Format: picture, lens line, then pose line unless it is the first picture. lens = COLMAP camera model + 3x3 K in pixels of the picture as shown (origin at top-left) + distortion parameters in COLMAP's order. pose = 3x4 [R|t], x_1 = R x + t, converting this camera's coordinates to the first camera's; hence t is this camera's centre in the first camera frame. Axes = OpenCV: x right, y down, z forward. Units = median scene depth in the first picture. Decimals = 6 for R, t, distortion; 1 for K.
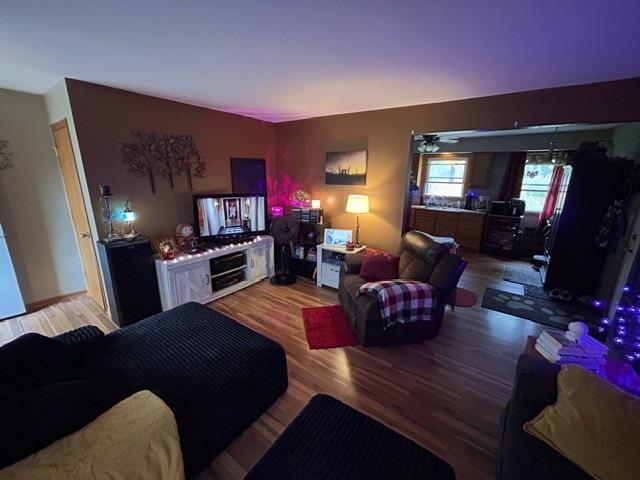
lens RADIAL K [[260.6, 0, 322.1], [0, 260.6, 237.4], [0, 0, 1]] dist [0.002160, 0.000468]
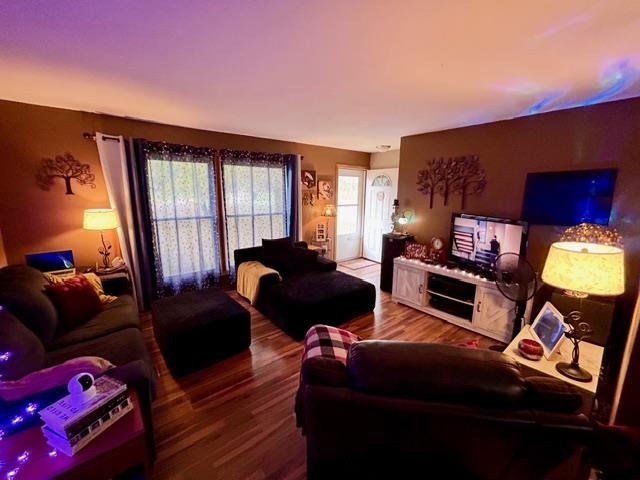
lens RADIAL K [[260.6, 0, 319.2], [0, 260.6, 241.0], [0, 0, 1]] dist [0.002160, 0.000468]
pose [[-0.232827, 0.158549, -0.959507, 0.673534], [-0.263731, 0.939357, 0.219215, -0.151810], [0.936075, 0.304091, -0.176894, 0.758848]]
